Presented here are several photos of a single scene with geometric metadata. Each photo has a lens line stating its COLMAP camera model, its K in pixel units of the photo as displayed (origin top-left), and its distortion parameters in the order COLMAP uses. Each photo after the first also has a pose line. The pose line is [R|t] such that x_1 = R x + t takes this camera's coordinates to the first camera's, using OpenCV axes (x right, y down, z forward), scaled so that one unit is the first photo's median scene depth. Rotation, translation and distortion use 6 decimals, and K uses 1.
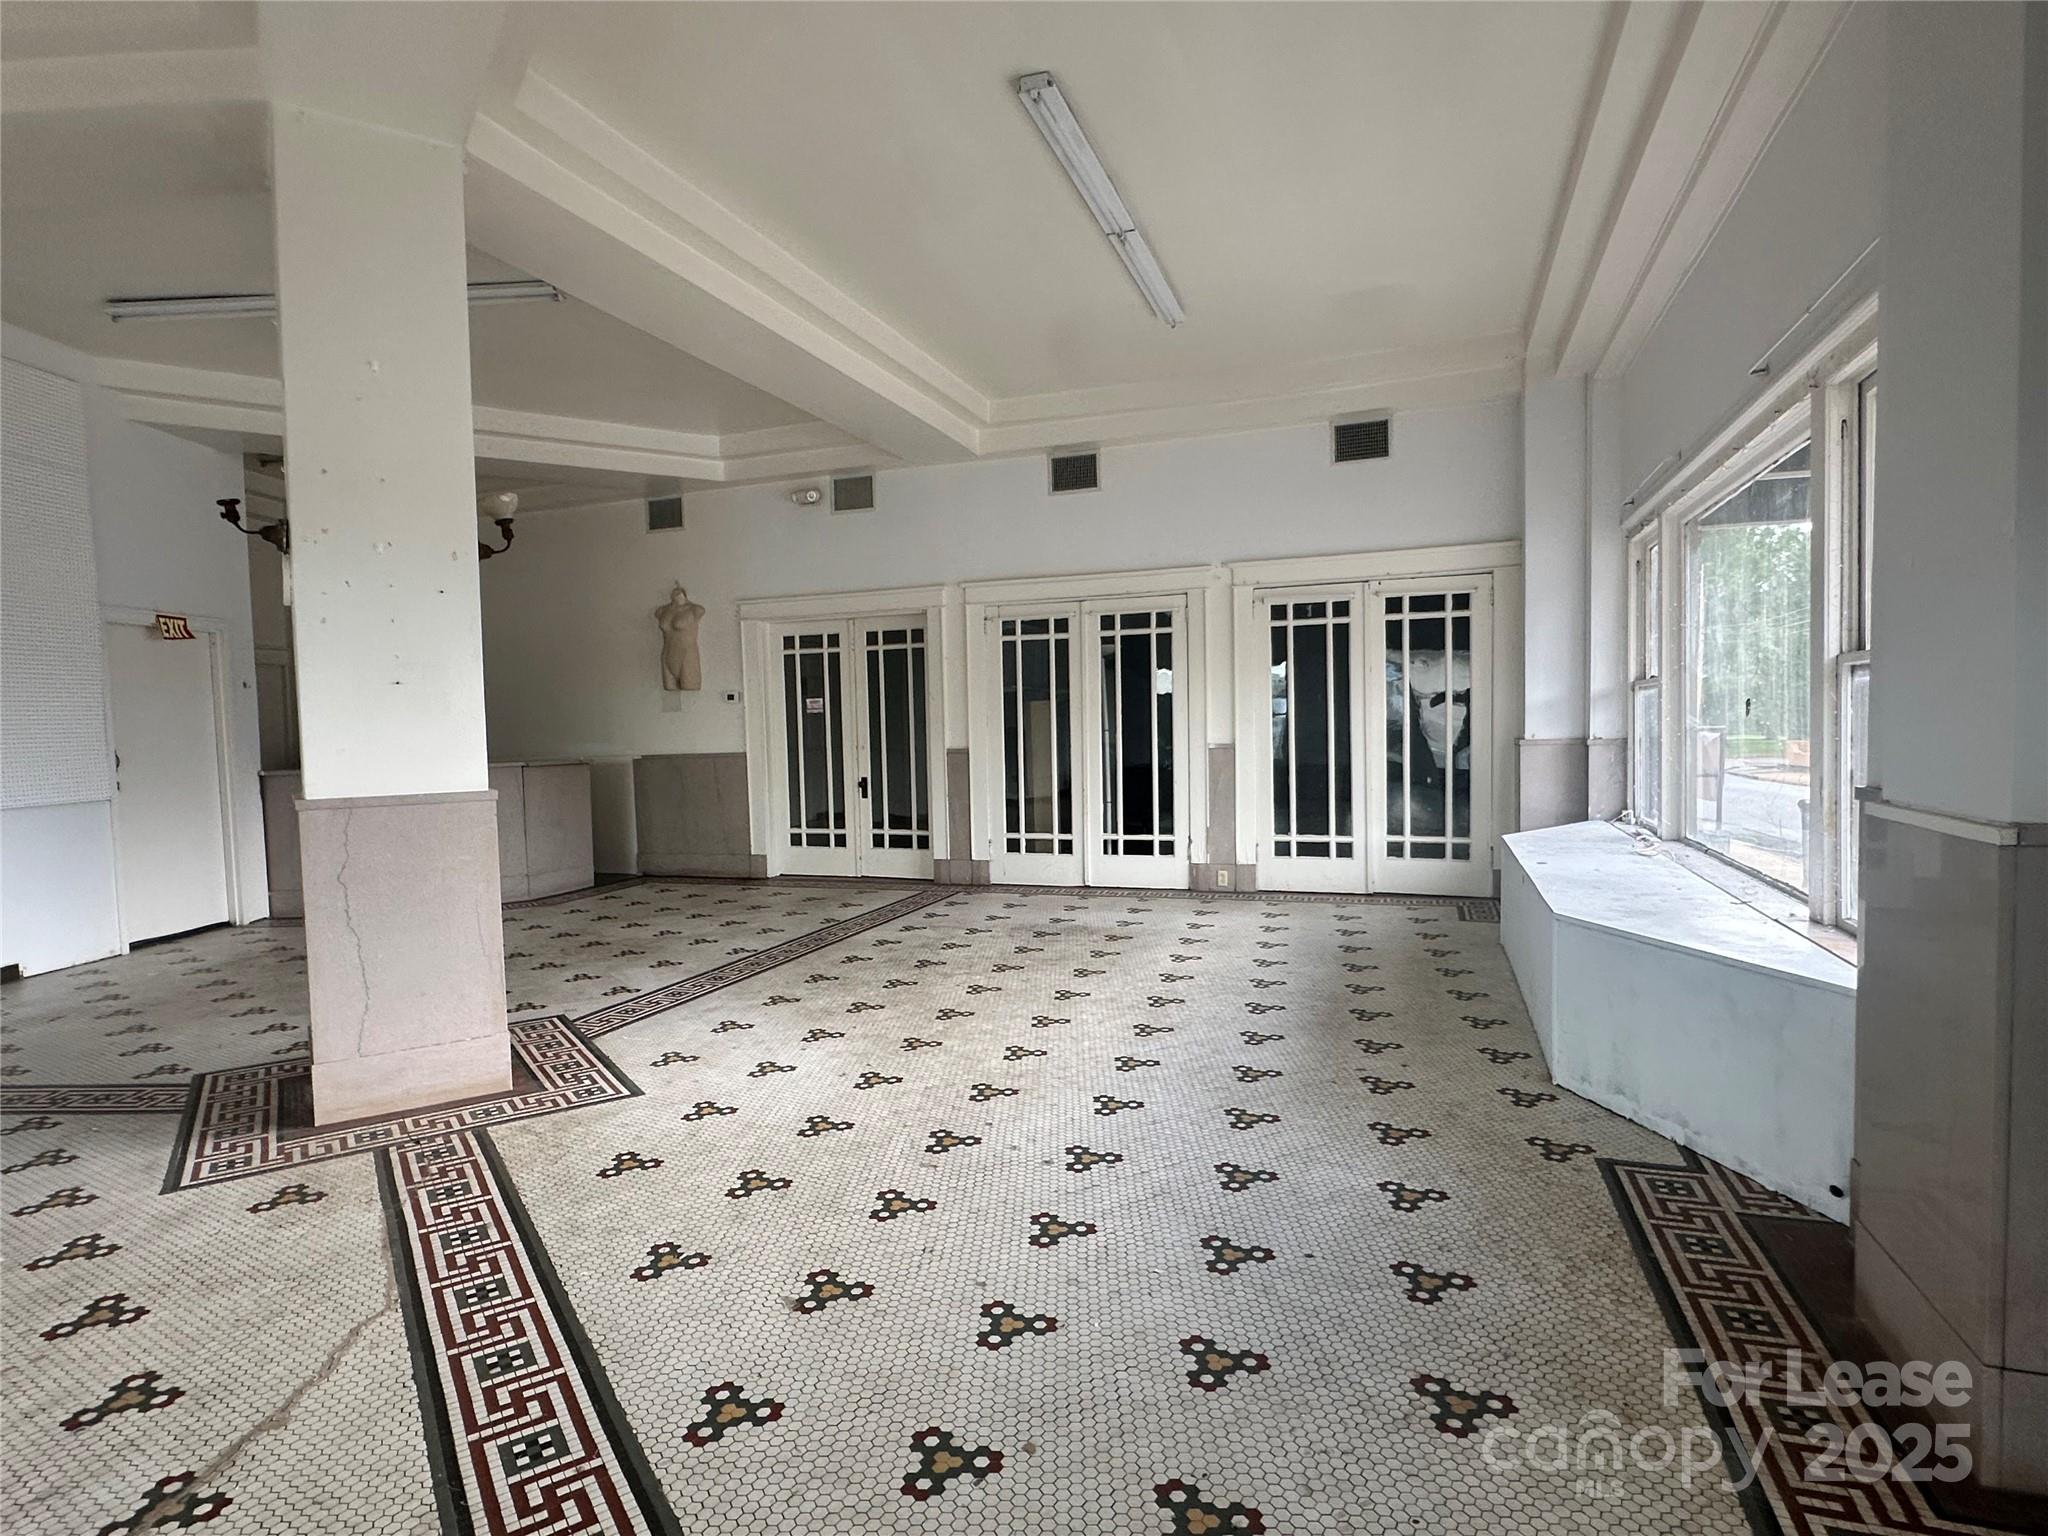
lens RADIAL K [[1079.5, 0, 1024.6], [0, 1079.5, 776.0], [0, 0, 1]] dist [-0.003623, 0.001123]
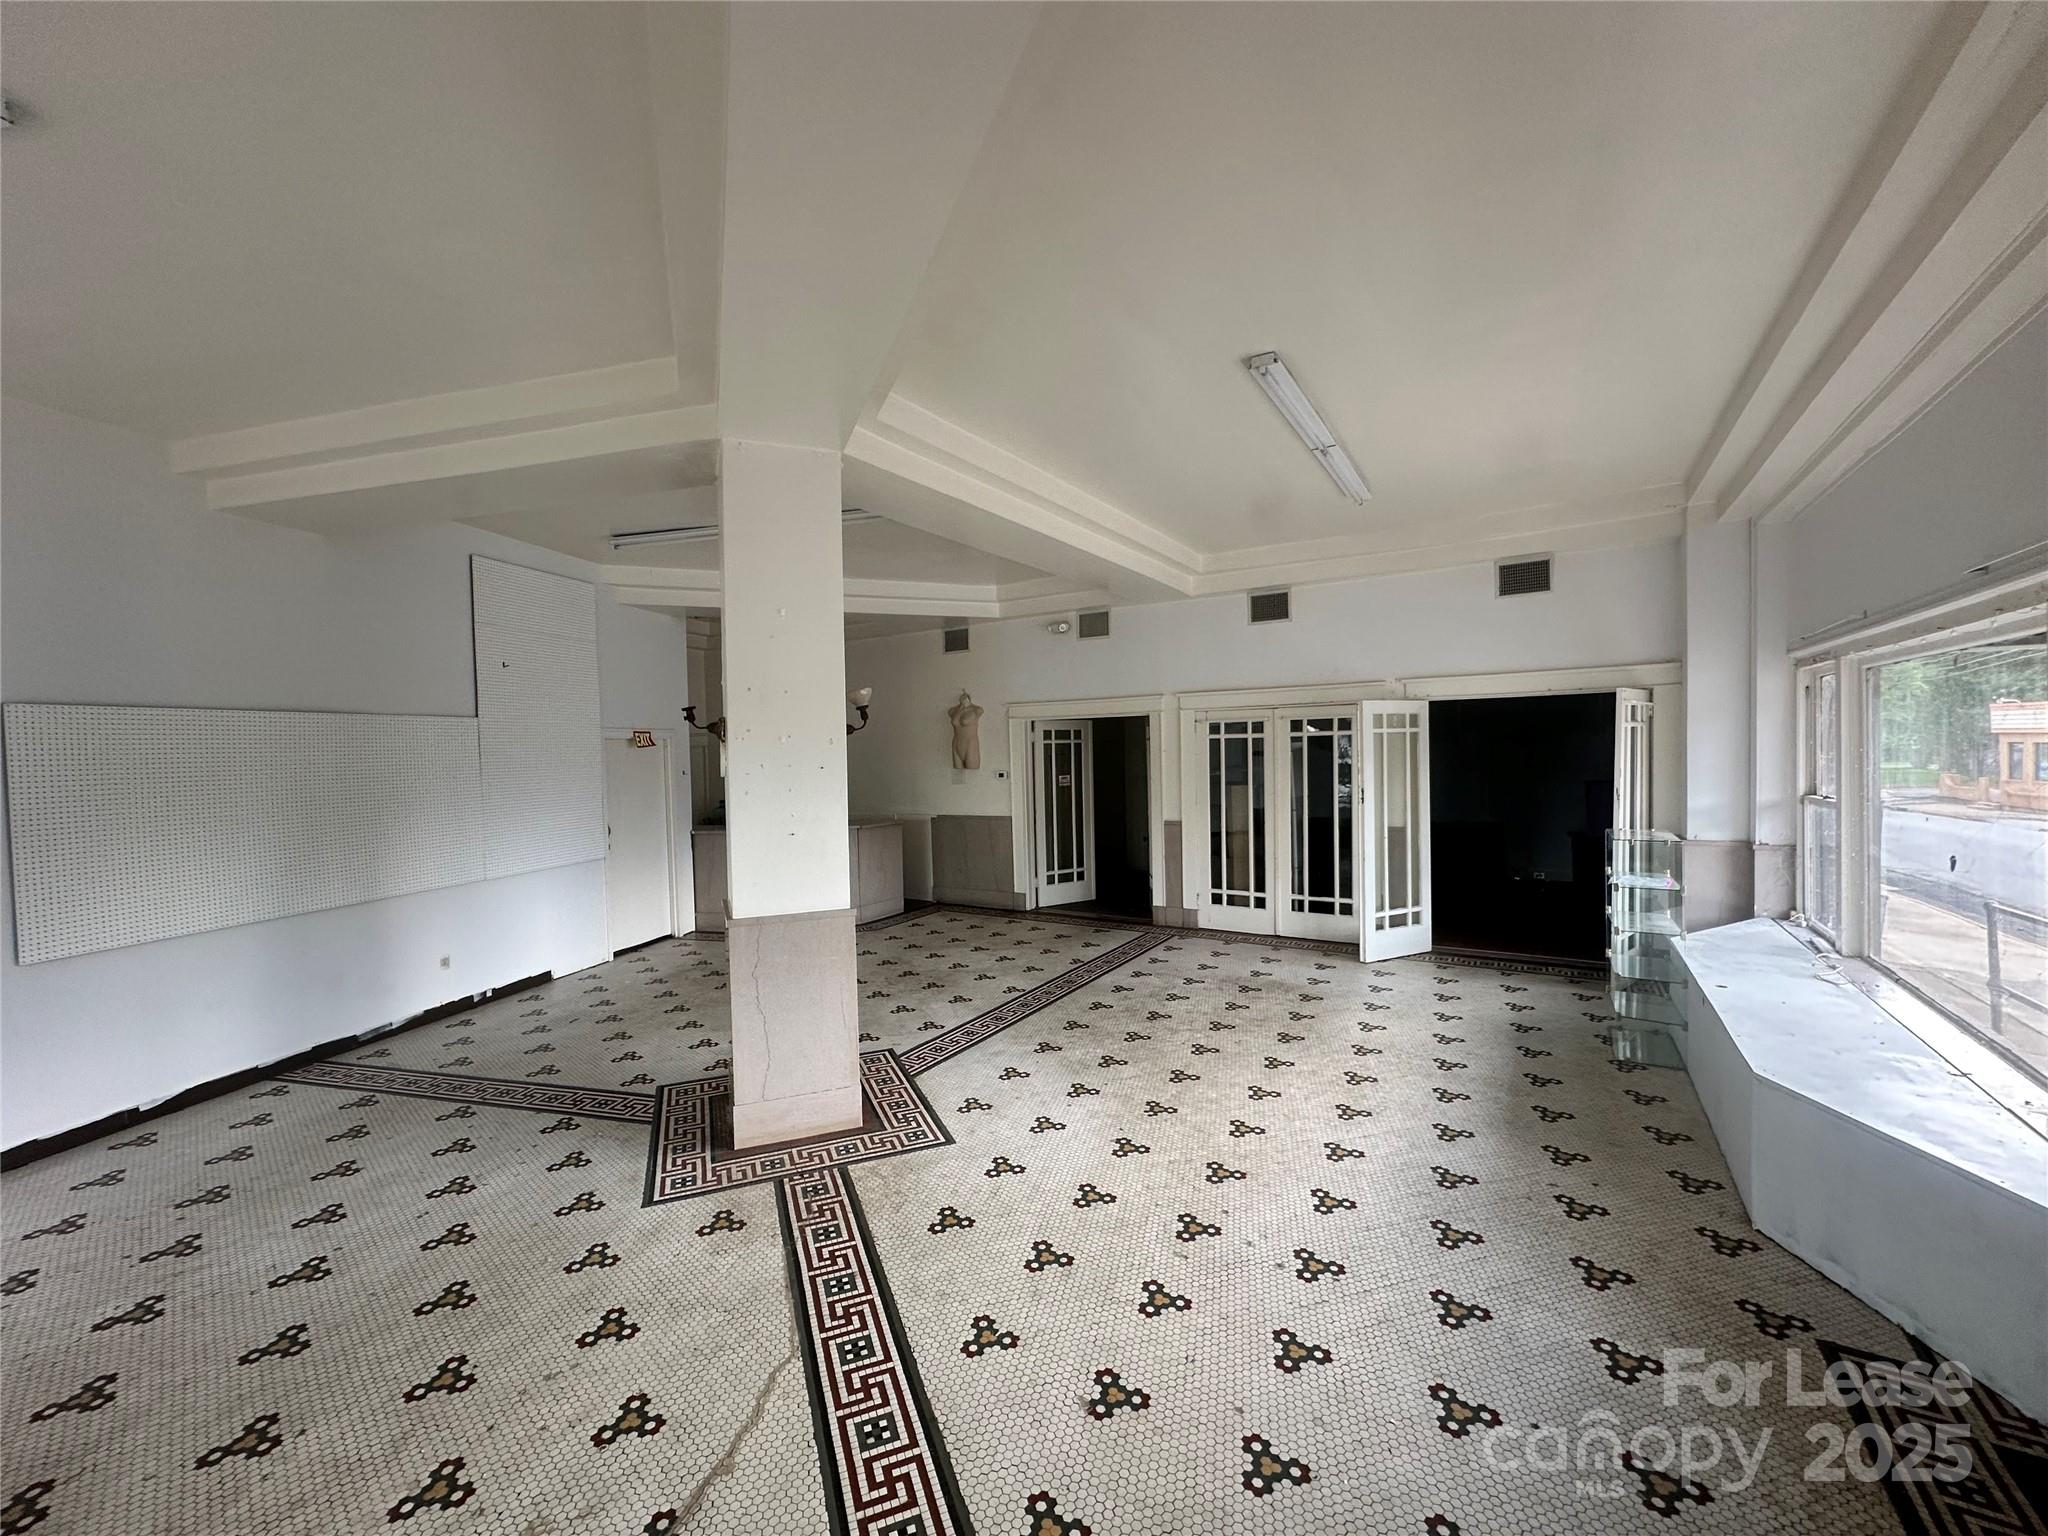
lens RADIAL K [[816.1, 0, 1025.1], [0, 816.1, 768.2], [0, 0, 1]] dist [-0.001823, 0.000098]
pose [[0.976312, 0.007513, -0.216237, -0.045376], [-0.012063, 0.999733, -0.019727, -0.127013], [0.216031, 0.021868, 0.976142, 0.019363]]
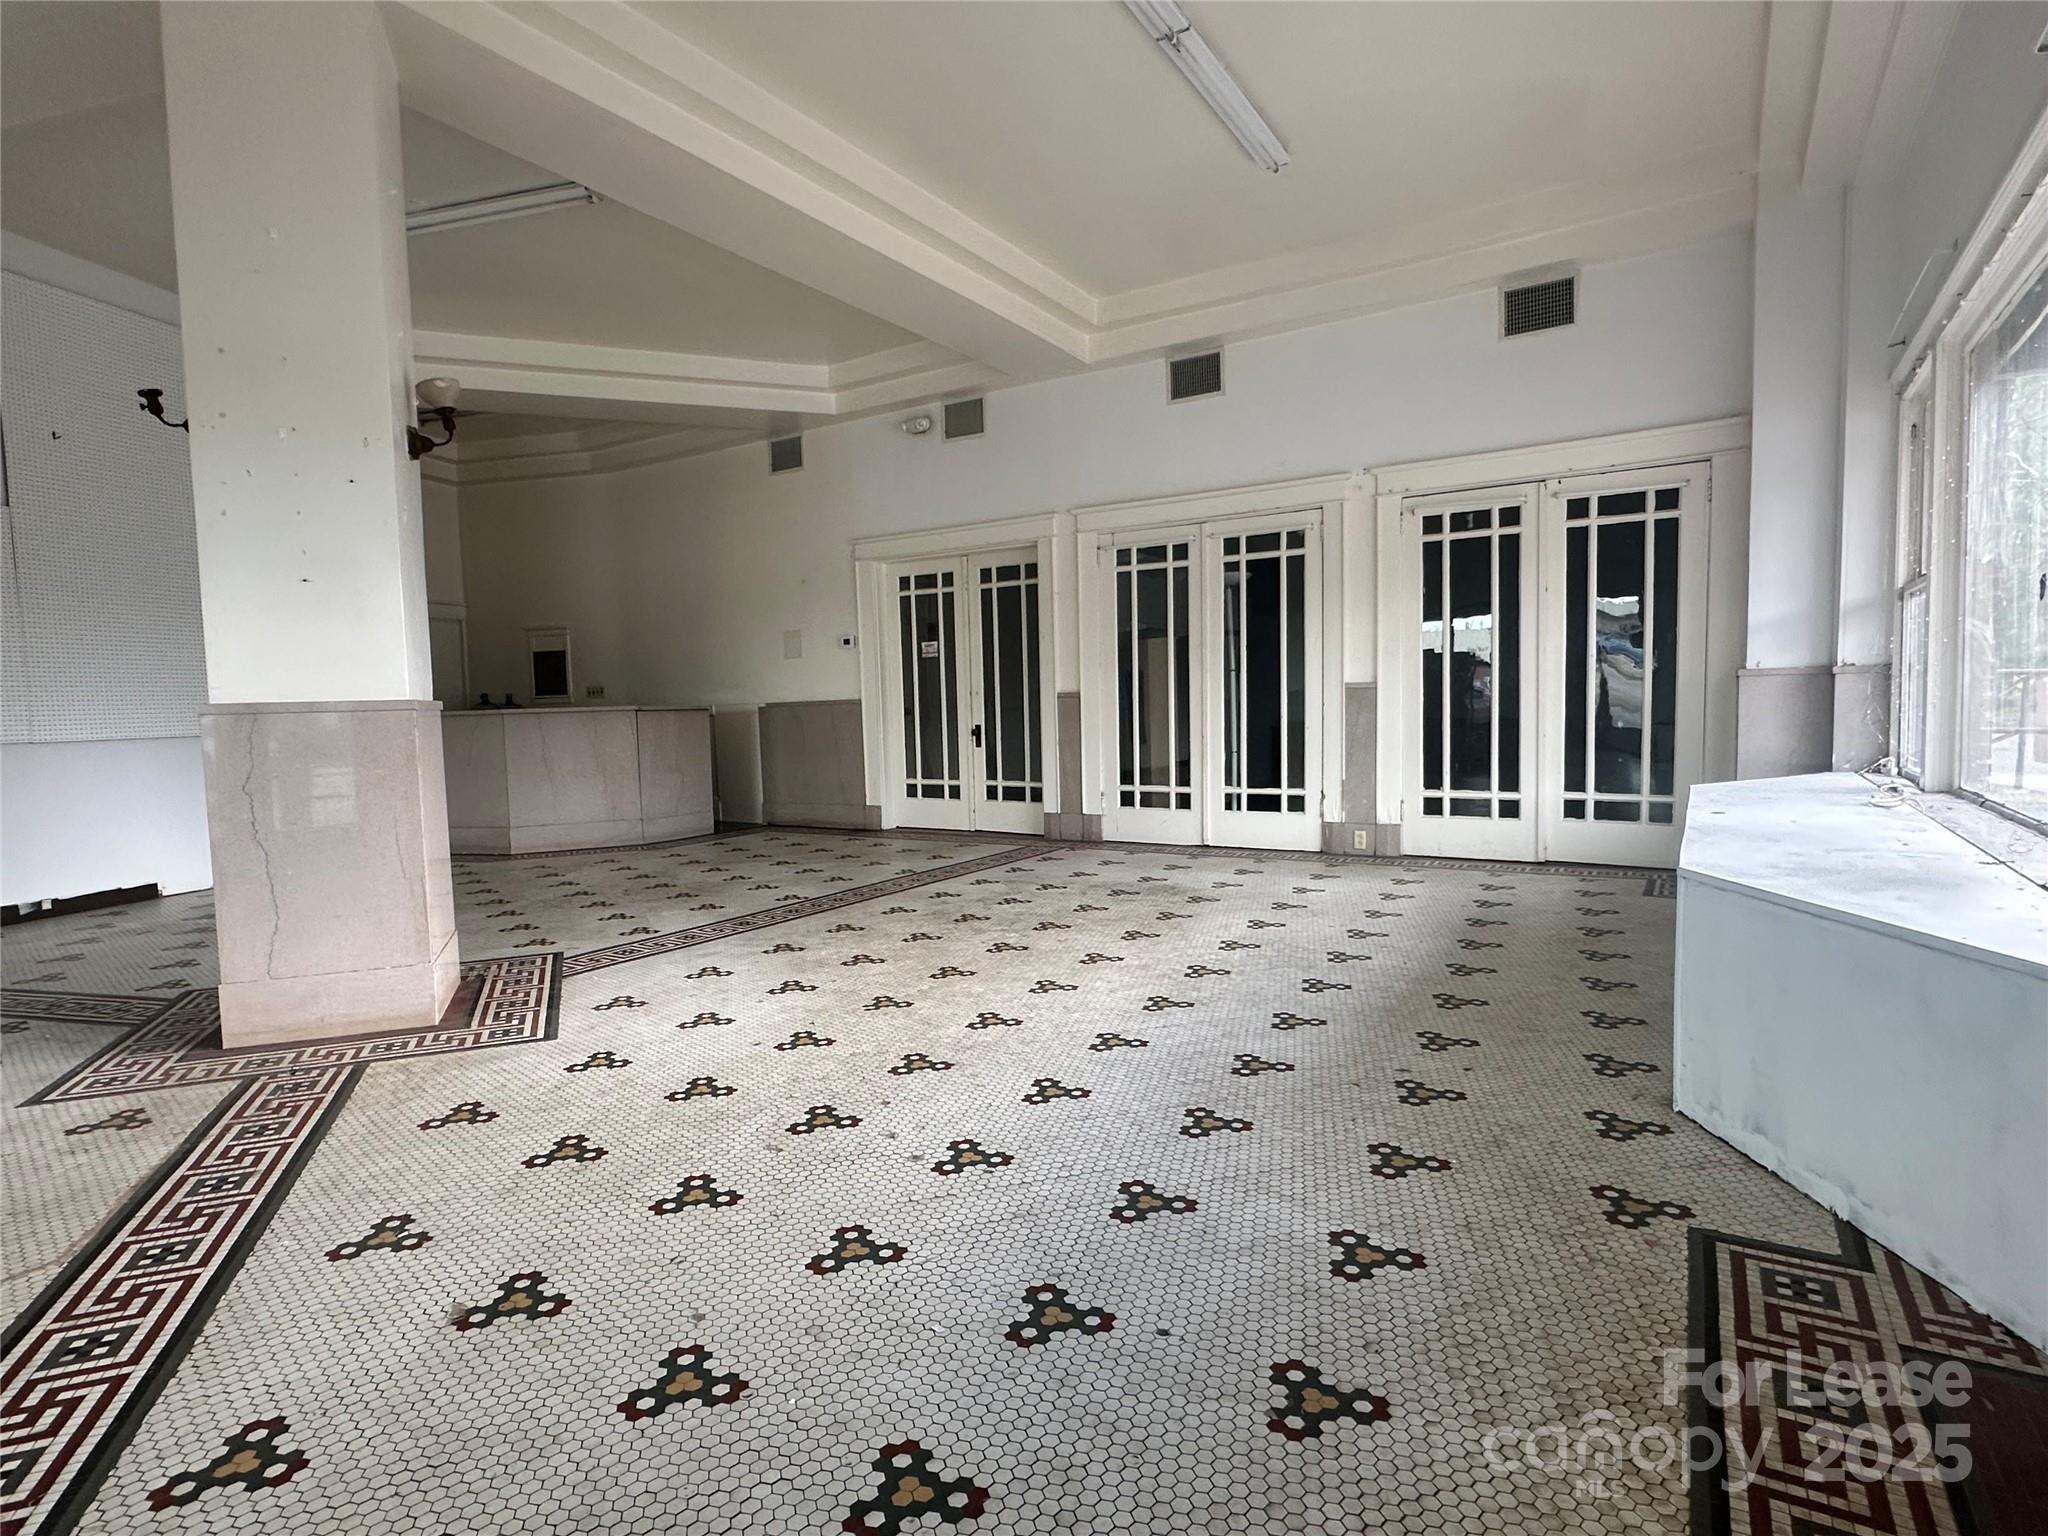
lens RADIAL K [[1078.6, 0, 1019.4], [0, 1078.6, 777.2], [0, 0, 1]] dist [-0.001570, -0.000146]
pose [[0.976268, 0.014381, -0.216088, 0.180622], [-0.008891, 0.999613, 0.026356, 0.043352], [0.216383, -0.023809, 0.976018, 0.183446]]
